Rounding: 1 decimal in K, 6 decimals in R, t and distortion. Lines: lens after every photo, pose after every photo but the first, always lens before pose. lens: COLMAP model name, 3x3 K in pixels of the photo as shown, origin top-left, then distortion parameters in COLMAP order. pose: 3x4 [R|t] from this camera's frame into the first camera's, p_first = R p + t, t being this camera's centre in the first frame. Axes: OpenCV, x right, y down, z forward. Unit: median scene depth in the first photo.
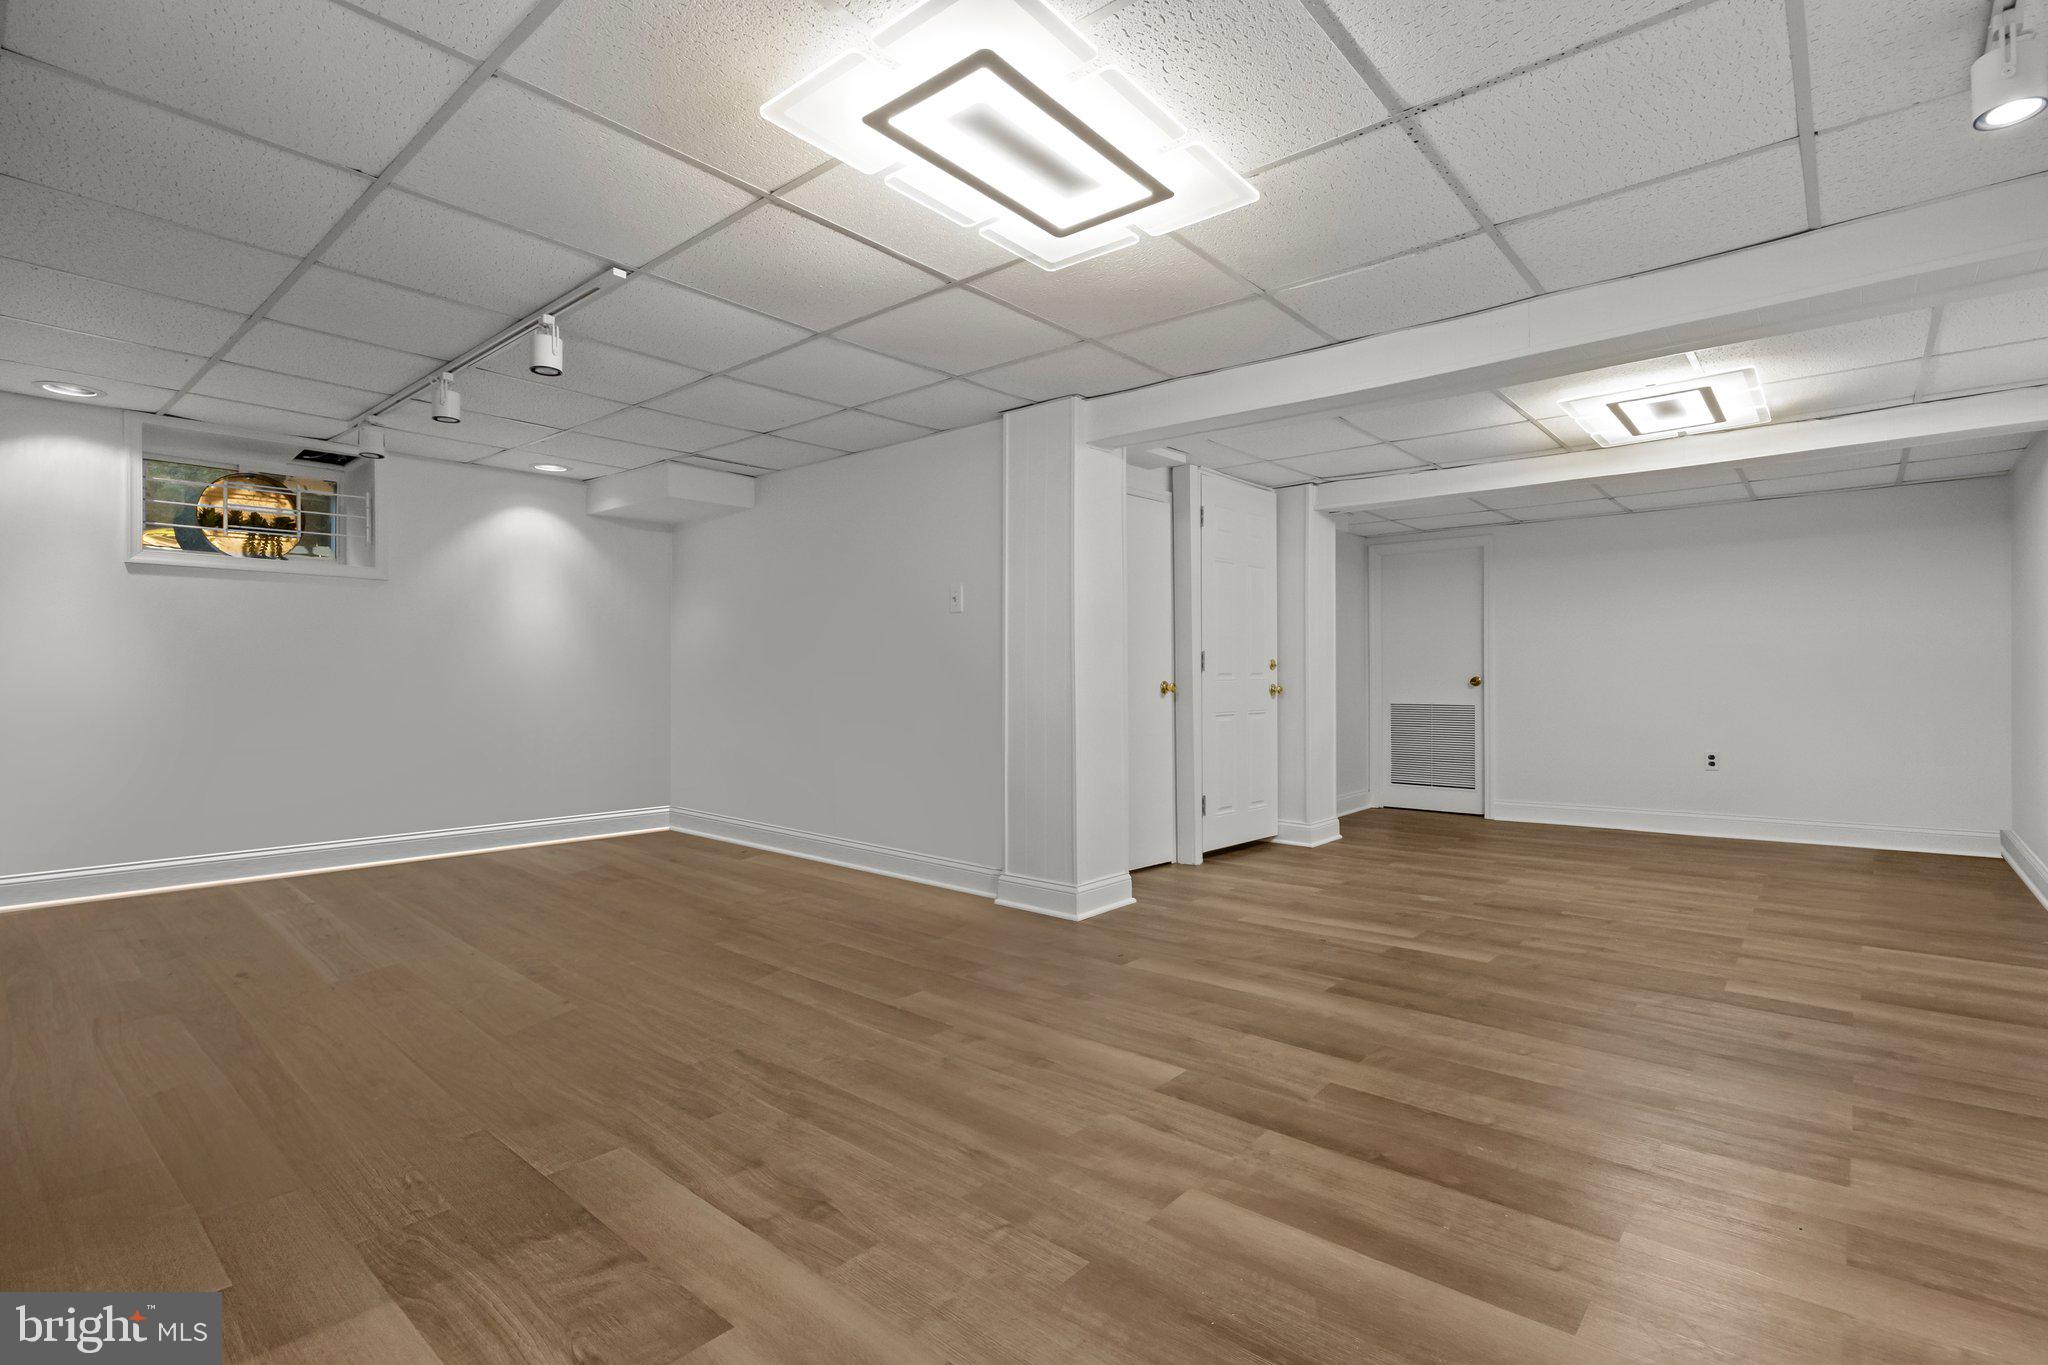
lens RADIAL K [[958.9, 0, 1026.5], [0, 958.9, 687.8], [0, 0, 1]] dist [-0.015891, 0.000596]
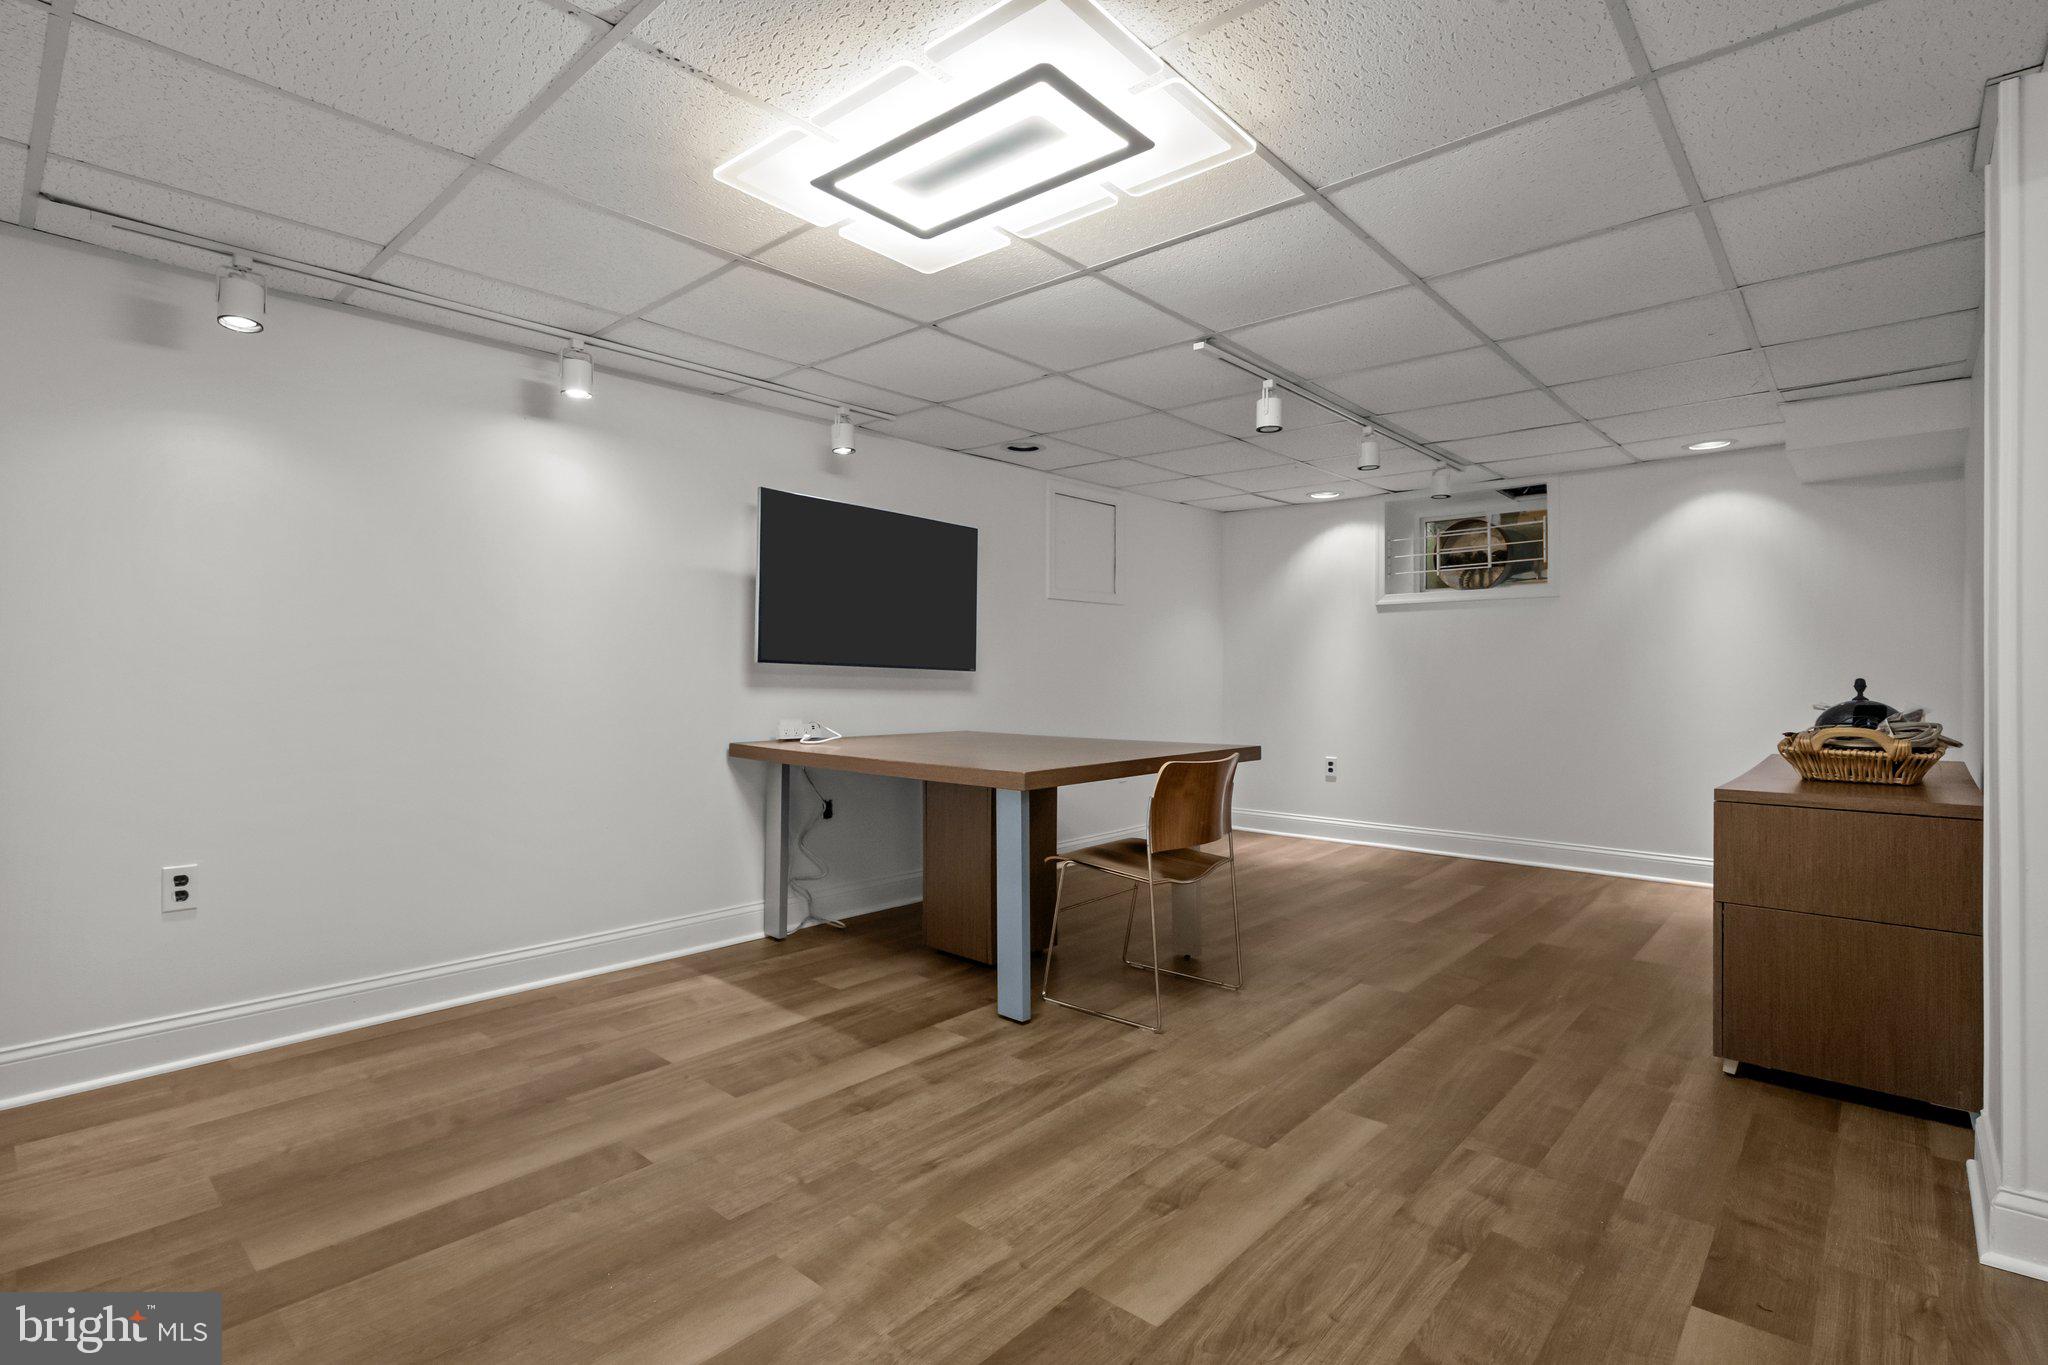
lens RADIAL K [[958.9, 0, 1026.3], [0, 958.9, 674.6], [0, 0, 1]] dist [-0.015891, 0.000596]
pose [[-0.015486, -0.004361, -0.999871, 0.921854], [-0.007779, 0.999961, -0.004241, -0.043414], [0.999850, 0.007713, -0.015519, 1.037711]]
